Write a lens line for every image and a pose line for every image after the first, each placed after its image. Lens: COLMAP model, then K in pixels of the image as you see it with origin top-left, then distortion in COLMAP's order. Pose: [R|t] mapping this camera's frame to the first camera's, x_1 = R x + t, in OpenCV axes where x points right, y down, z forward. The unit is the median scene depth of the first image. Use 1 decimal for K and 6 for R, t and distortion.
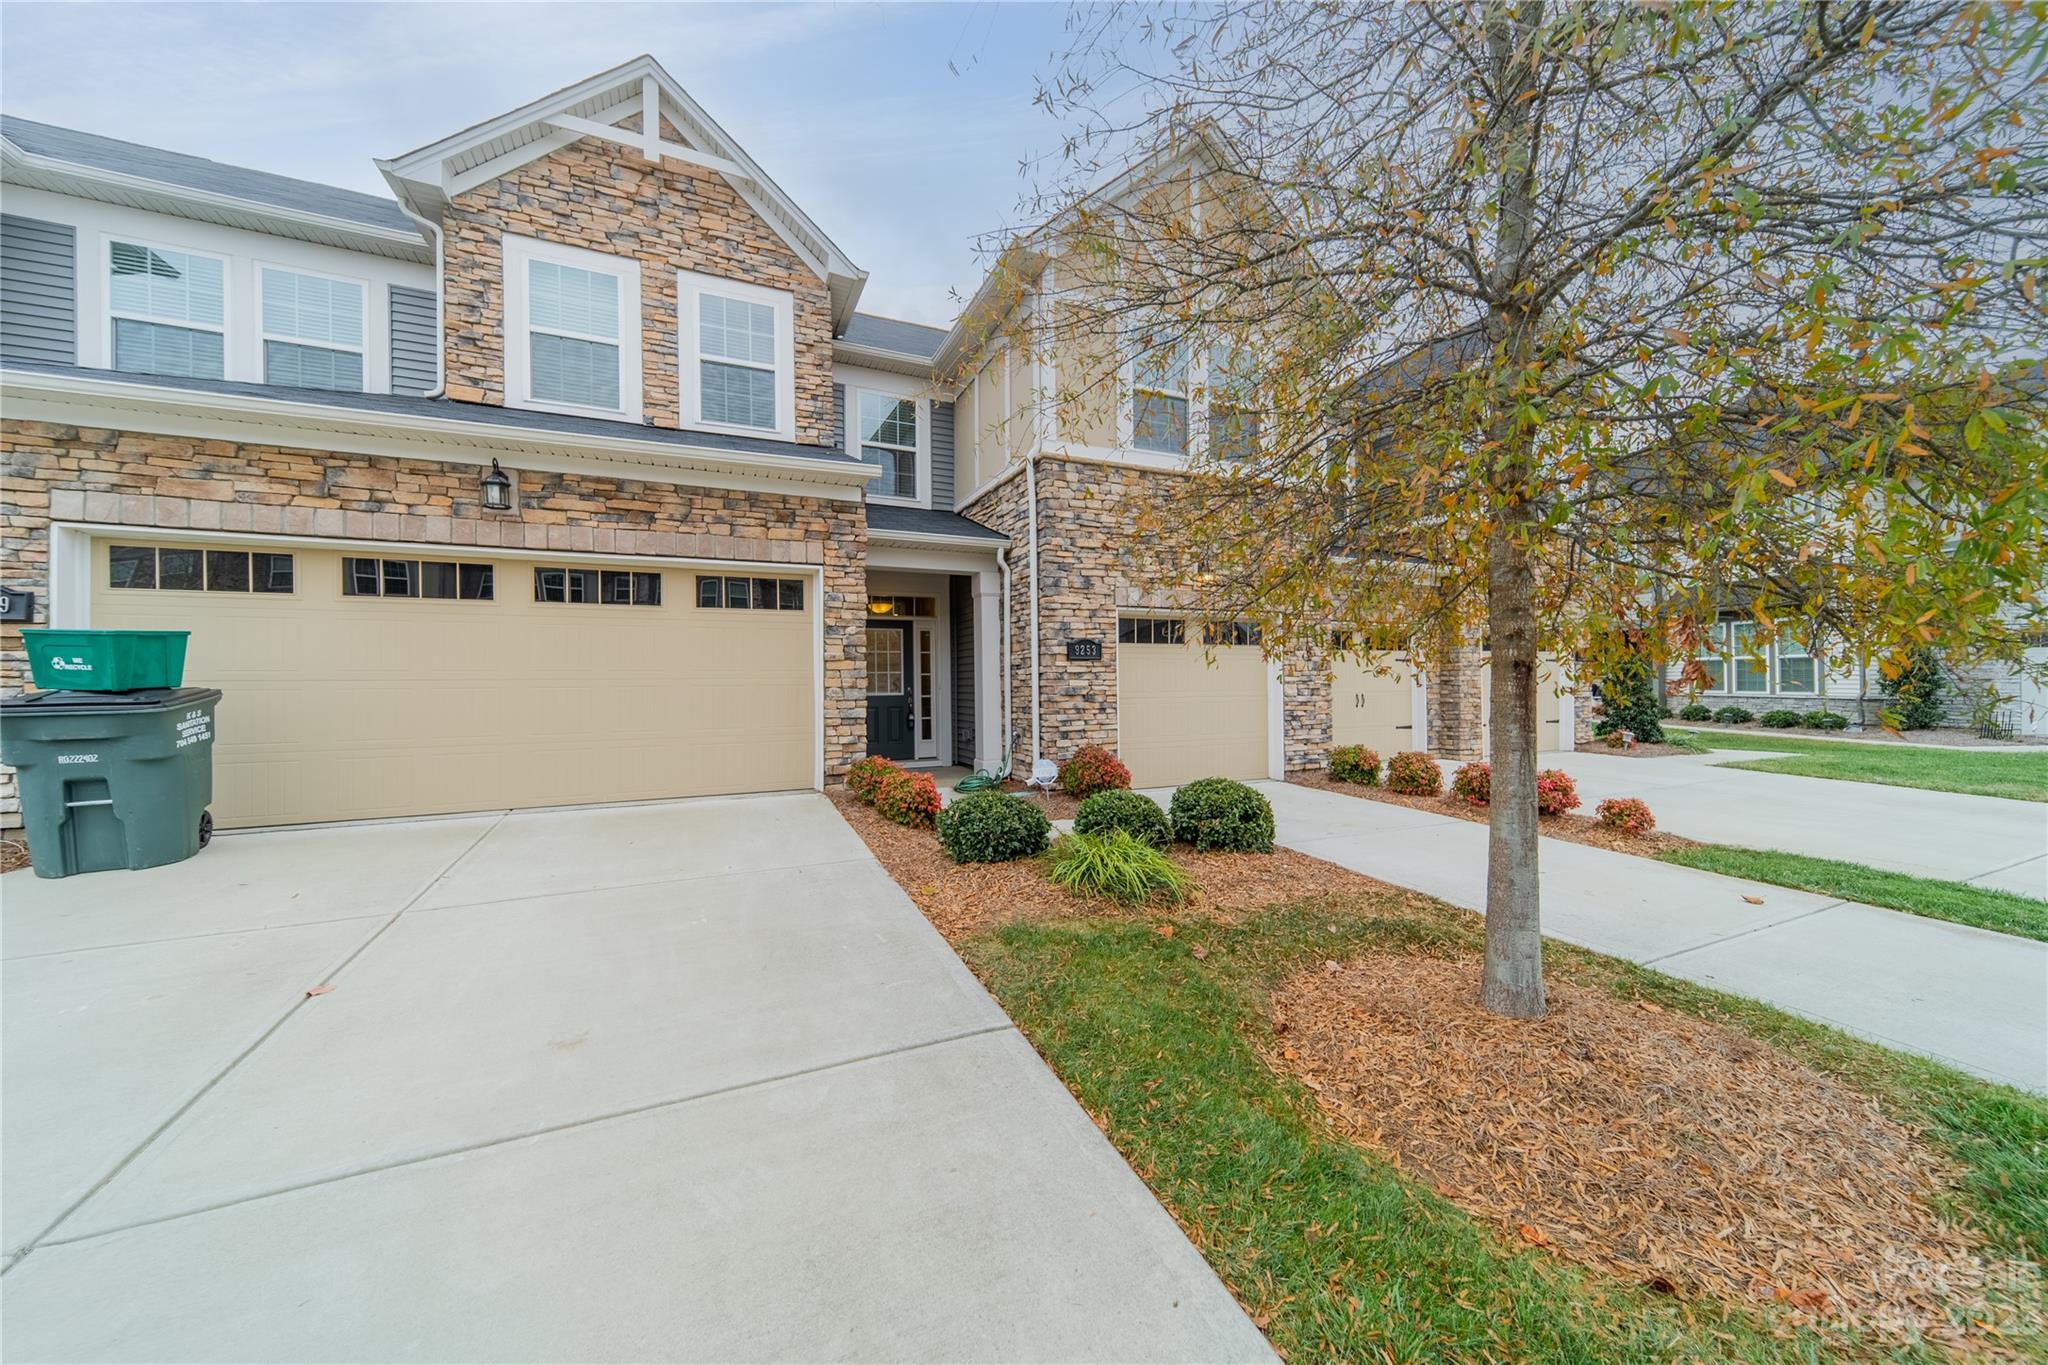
lens RADIAL K [[713.3, 0, 1022.8], [0, 713.3, 679.1], [0, 0, 1]] dist [0.006490, -0.000027]
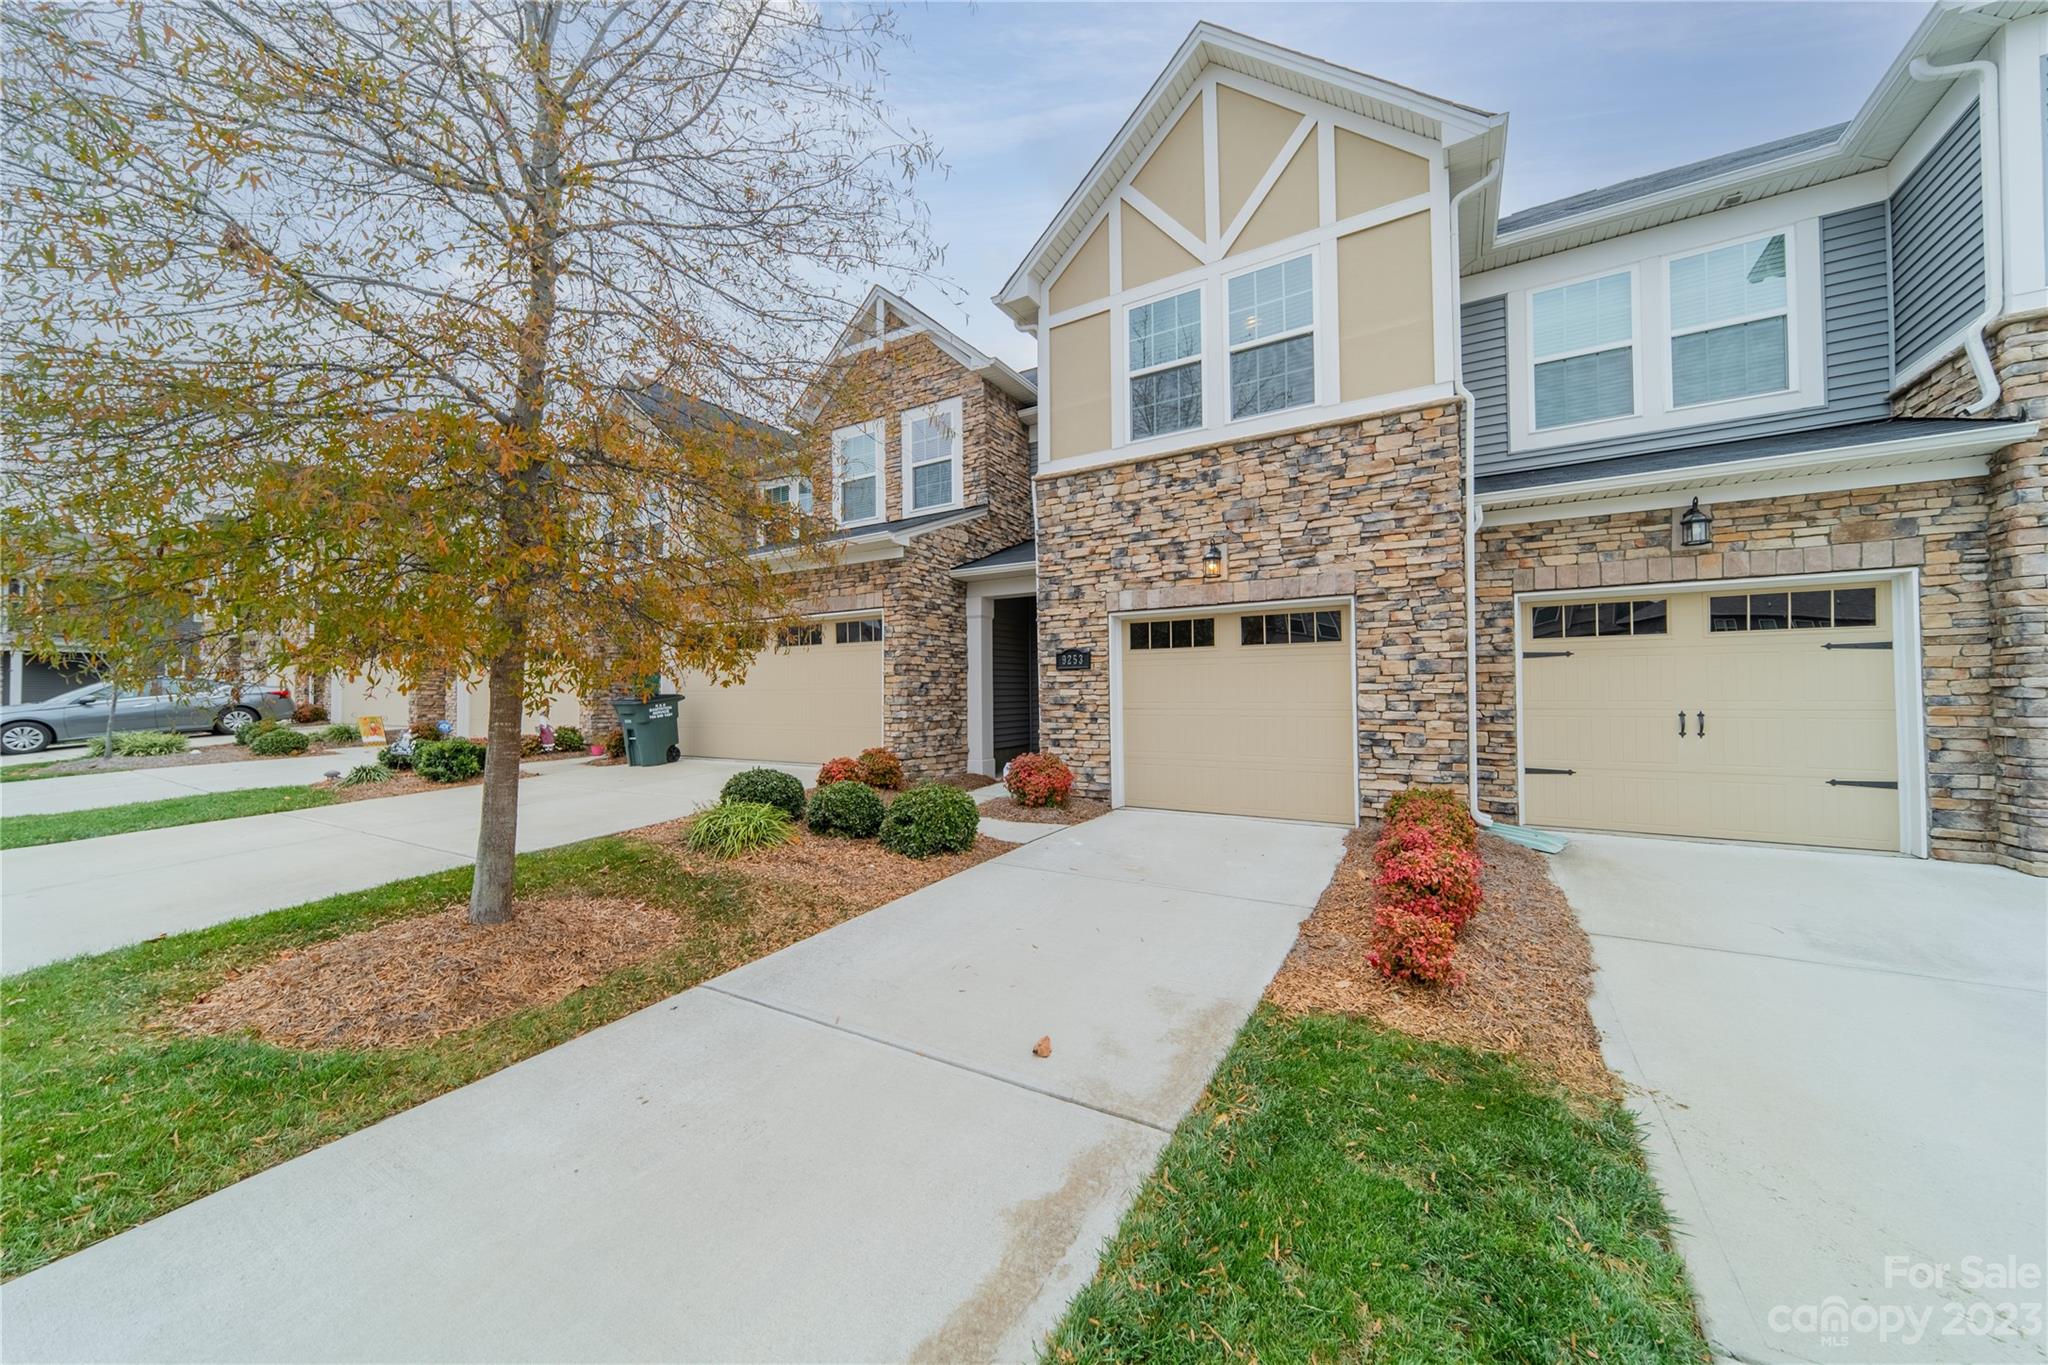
lens RADIAL K [[713.3, 0, 1016.7], [0, 713.3, 679.6], [0, 0, 1]] dist [0.006490, -0.000027]
pose [[0.573284, -0.013956, -0.819238, 0.860281], [0.004920, 0.999896, -0.013590, 0.000704], [0.819342, 0.003760, 0.573293, 0.355079]]
